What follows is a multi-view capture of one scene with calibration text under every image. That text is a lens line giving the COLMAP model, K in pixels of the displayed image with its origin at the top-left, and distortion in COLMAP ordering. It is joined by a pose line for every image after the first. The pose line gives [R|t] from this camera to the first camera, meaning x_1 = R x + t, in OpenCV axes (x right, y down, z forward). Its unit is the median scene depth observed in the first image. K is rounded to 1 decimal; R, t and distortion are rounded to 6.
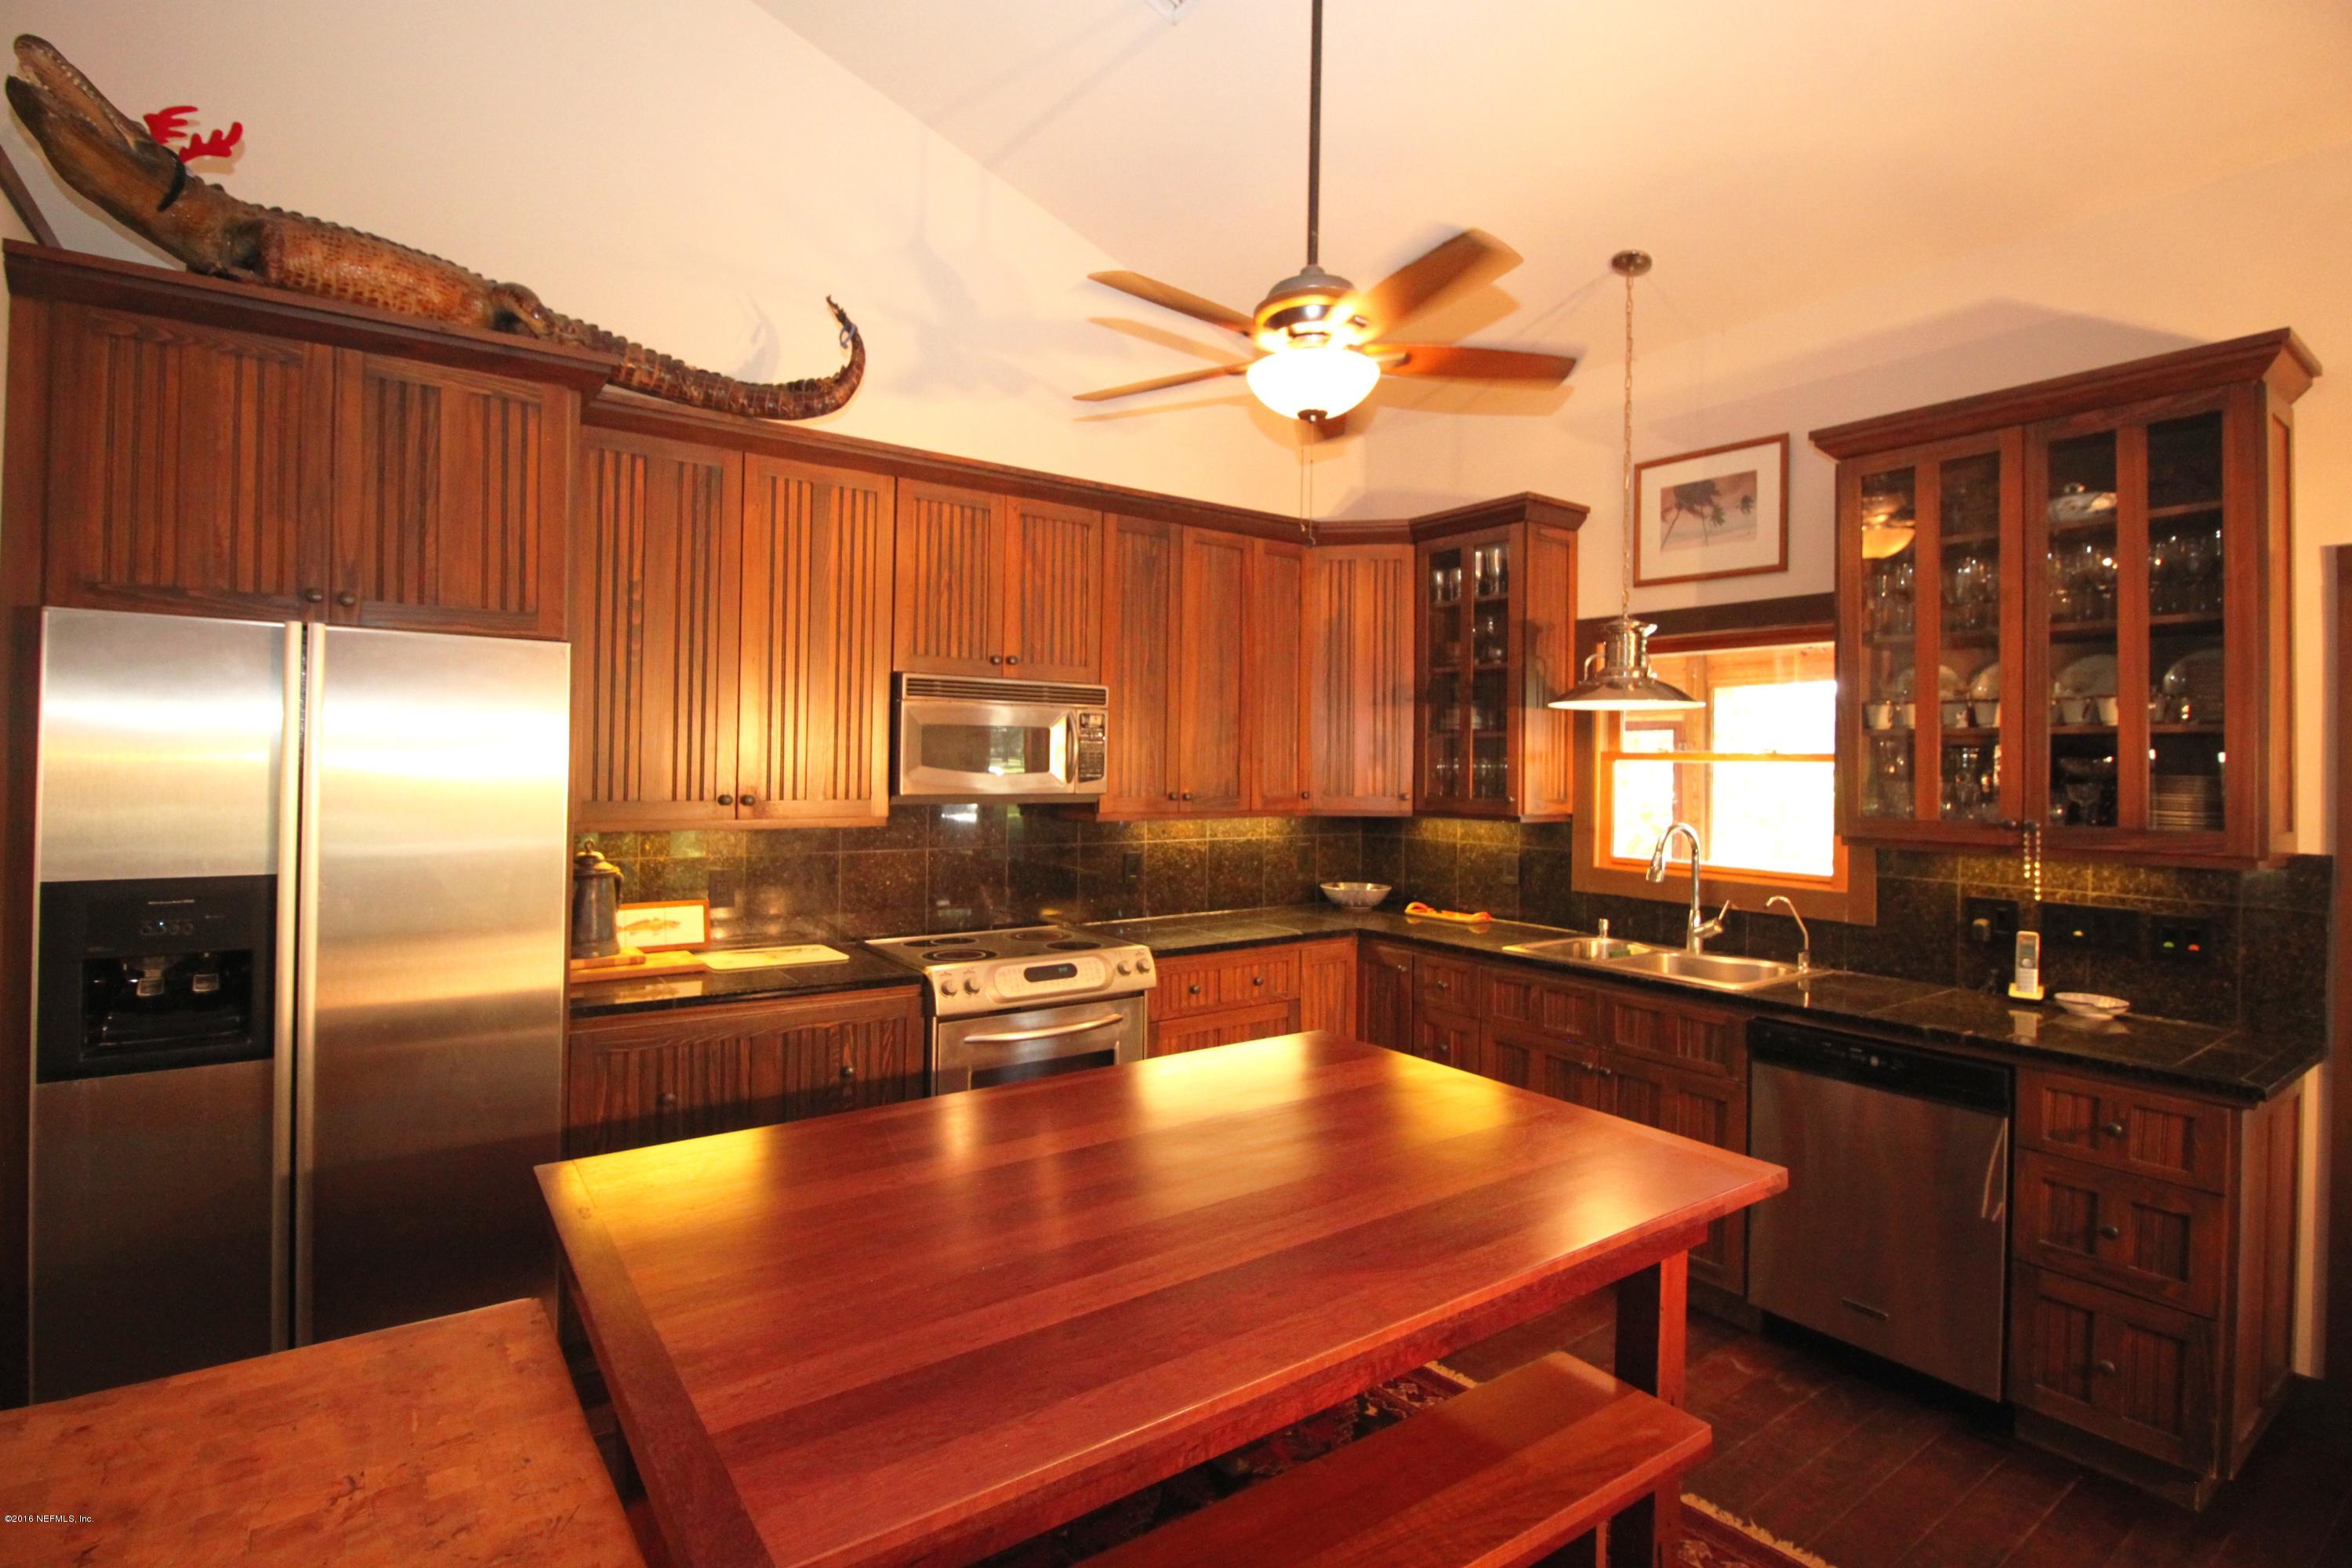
lens RADIAL K [[1089.4, 0, 1220.3], [0, 1089.4, 752.6], [0, 0, 1]] dist [-0.007243, -0.008152]
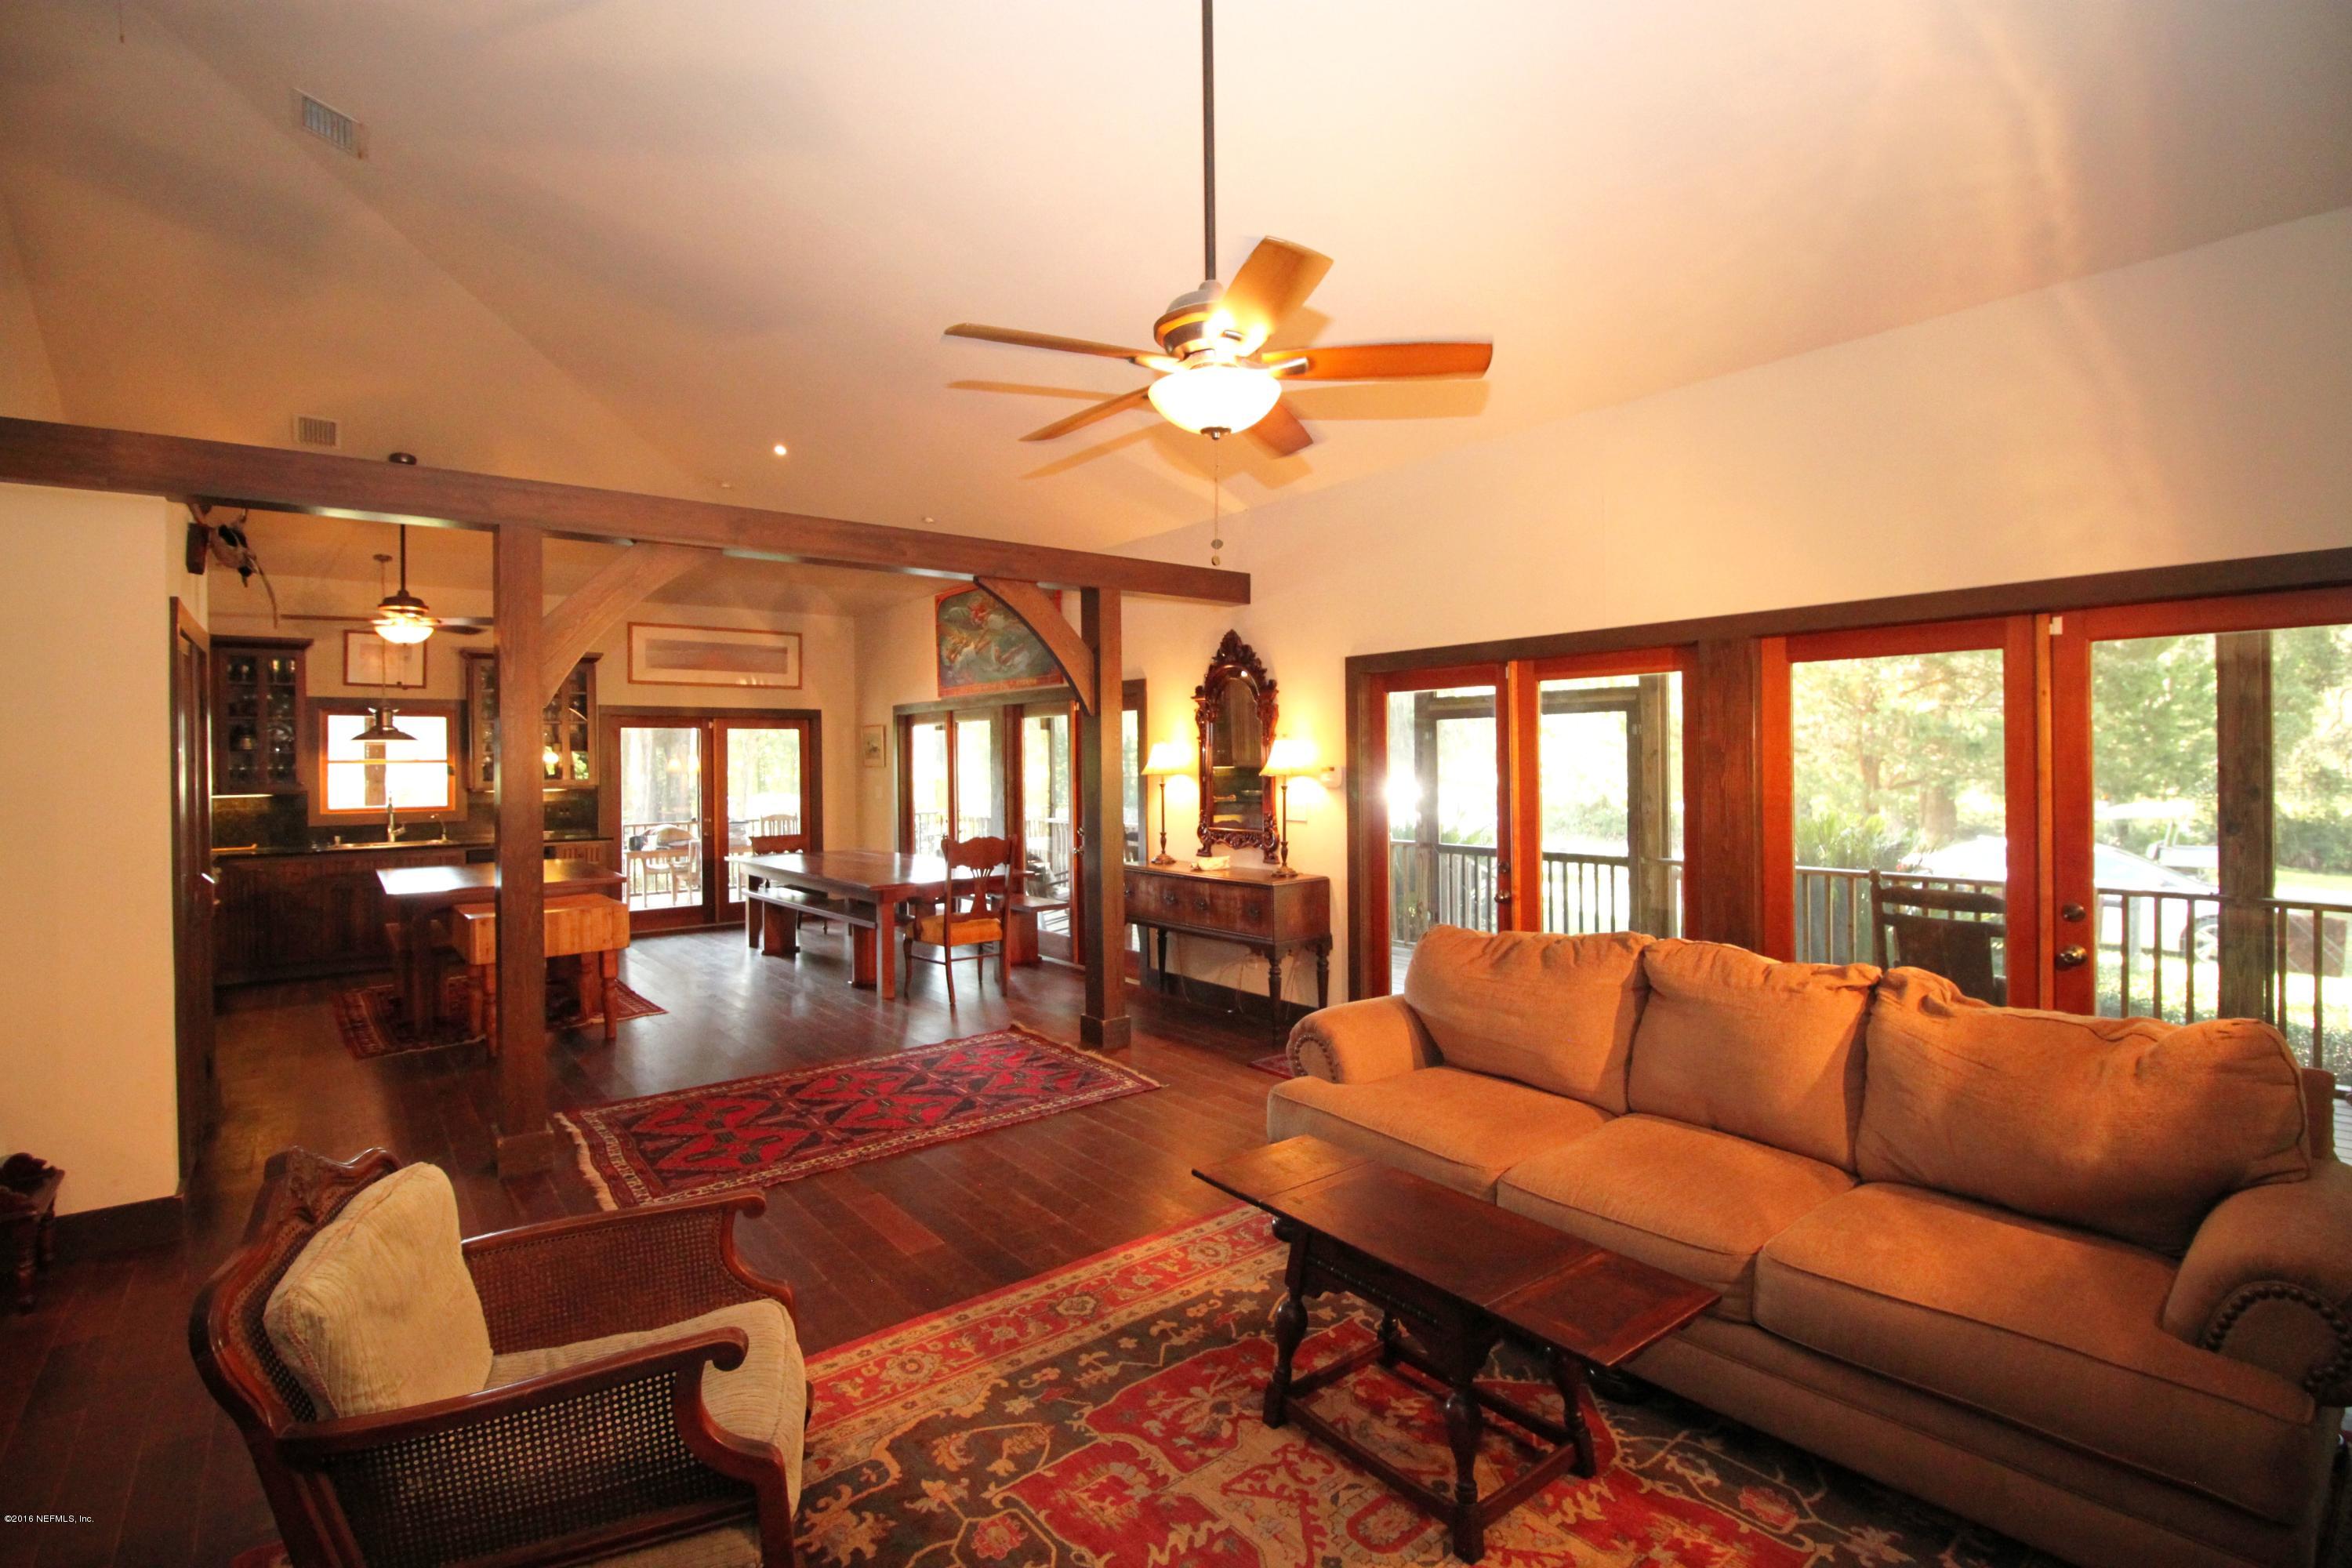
lens RADIAL K [[1089.4, 0, 1201.9], [0, 1089.4, 755.2], [0, 0, 1]] dist [-0.007243, -0.008152]
pose [[-0.058167, -0.009287, 0.998264, -2.087791], [0.002826, 0.999951, 0.009467, -0.028134], [-0.998303, 0.003371, -0.058138, -0.664063]]
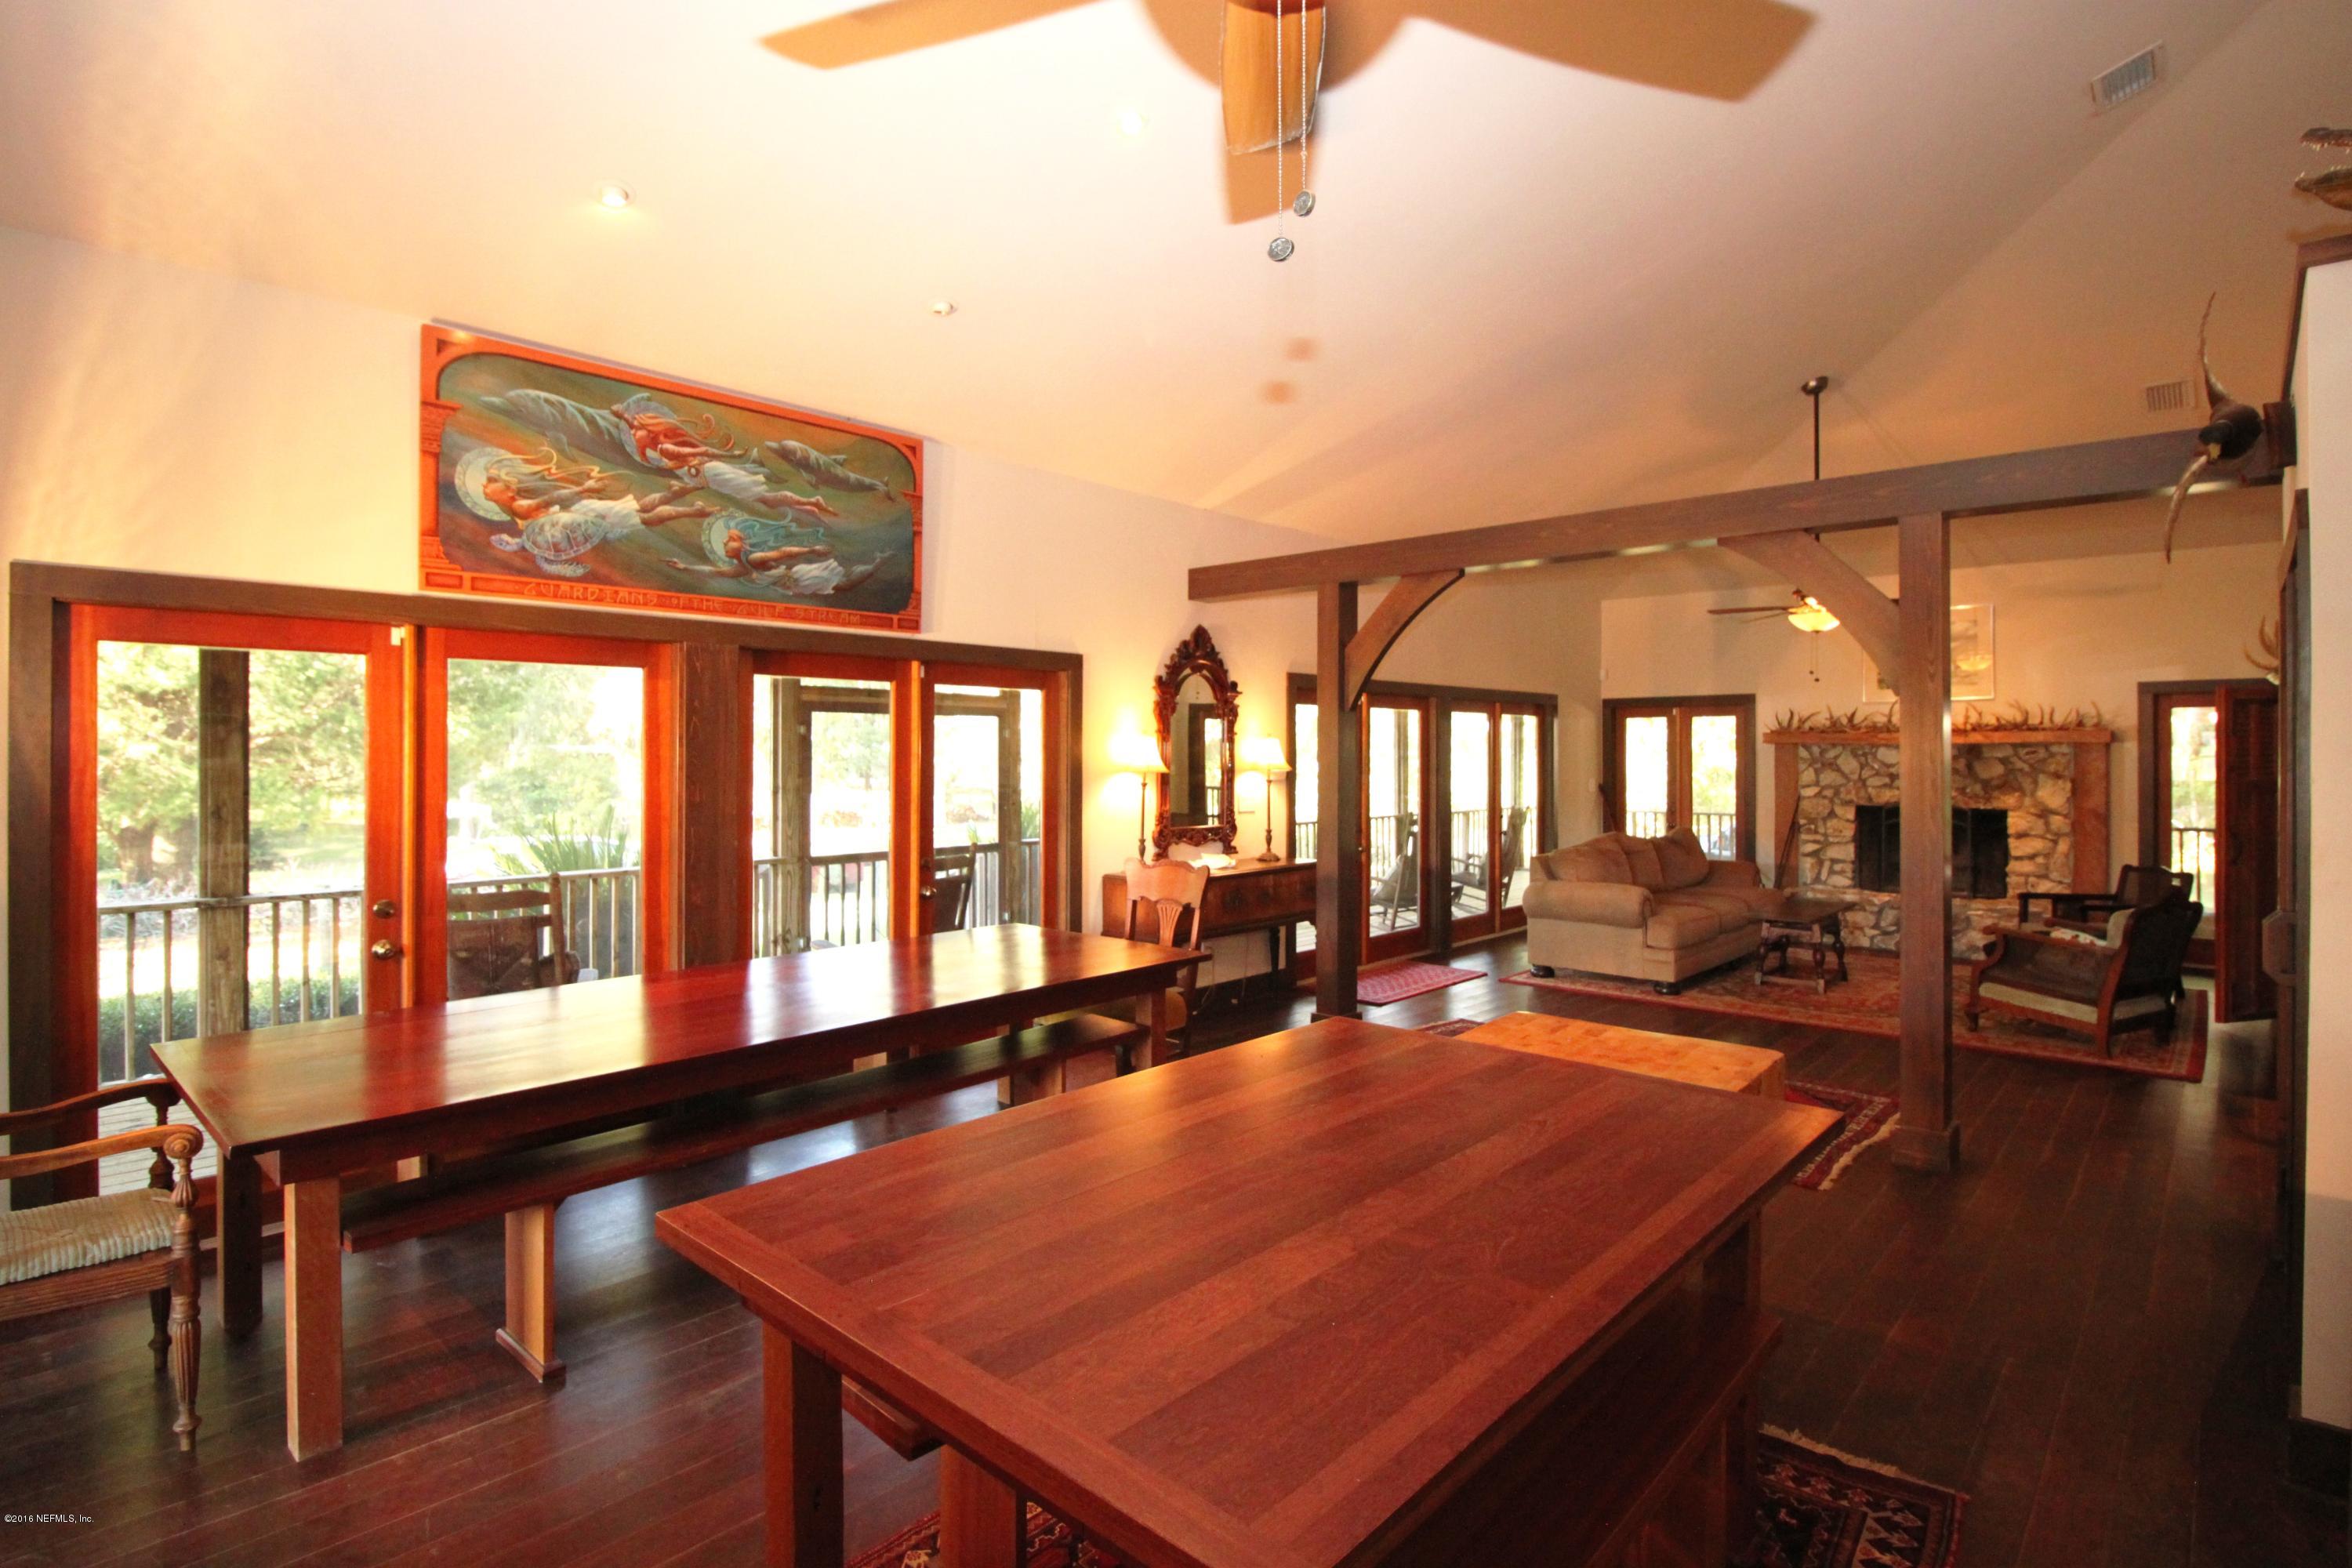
lens RADIAL K [[1202.6, 0, 1162.8], [0, 1202.6, 758.5], [0, 0, 1]] dist [-0.008964, 0.001072]
pose [[-0.979724, -0.013509, -0.199894, 0.199792], [-0.013082, 0.999908, -0.003458, 0.007803], [0.199922, -0.000773, -0.979812, 1.131974]]
